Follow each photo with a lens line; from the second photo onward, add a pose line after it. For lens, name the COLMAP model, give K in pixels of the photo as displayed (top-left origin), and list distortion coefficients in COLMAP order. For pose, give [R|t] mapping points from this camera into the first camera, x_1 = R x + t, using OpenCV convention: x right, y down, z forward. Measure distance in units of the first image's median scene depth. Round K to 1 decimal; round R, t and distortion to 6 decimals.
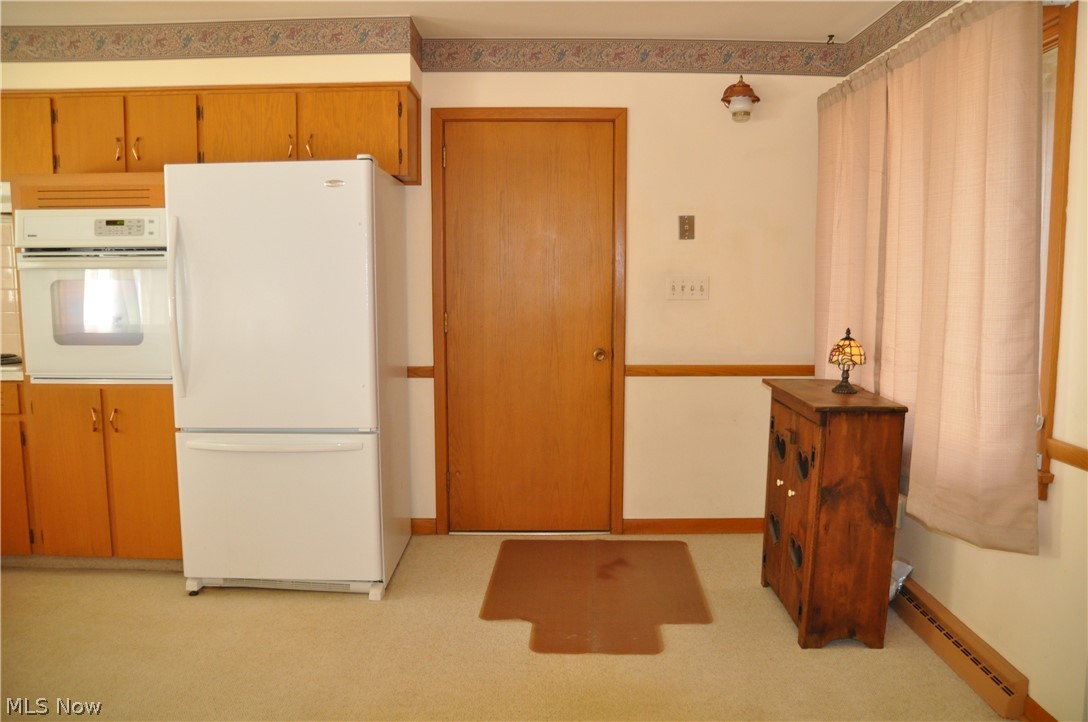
lens RADIAL K [[799.1, 0, 547.9], [0, 799.1, 356.5], [0, 0, 1]] dist [-0.145322, 0.104050]
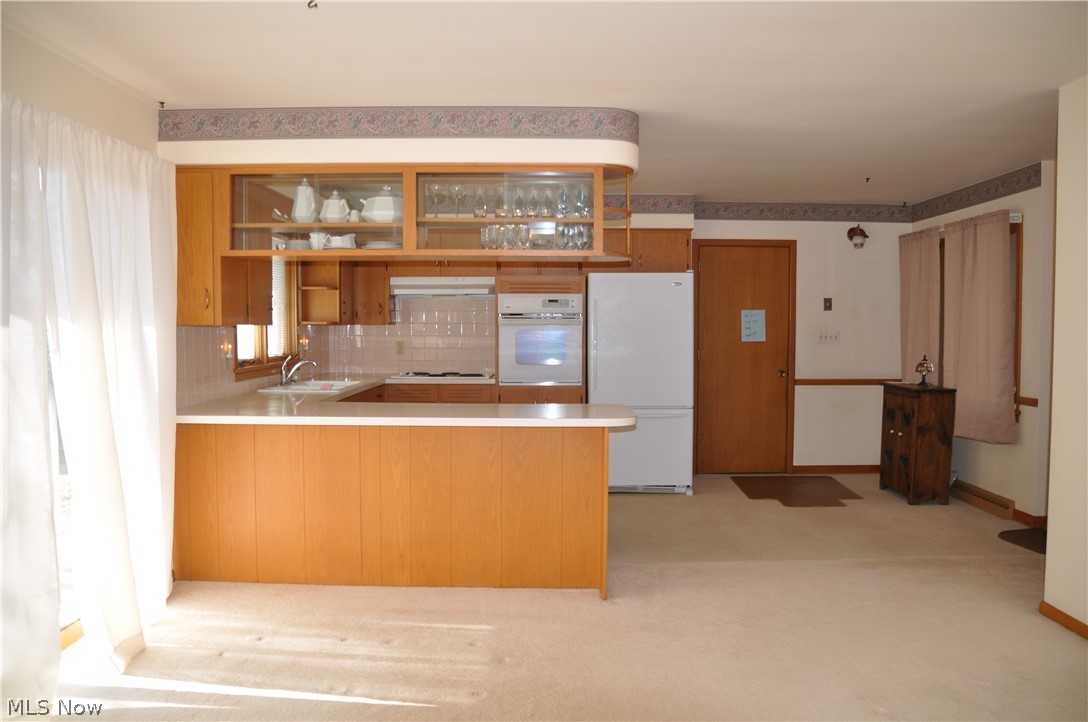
lens RADIAL K [[799.0, 0, 547.0], [0, 799.0, 358.7], [0, 0, 1]] dist [-0.144262, 0.107056]
pose [[0.999990, 0.000933, -0.004383, -0.529269], [-0.001215, 0.997908, -0.064633, 0.093147], [0.004313, 0.064638, 0.997899, -0.921909]]
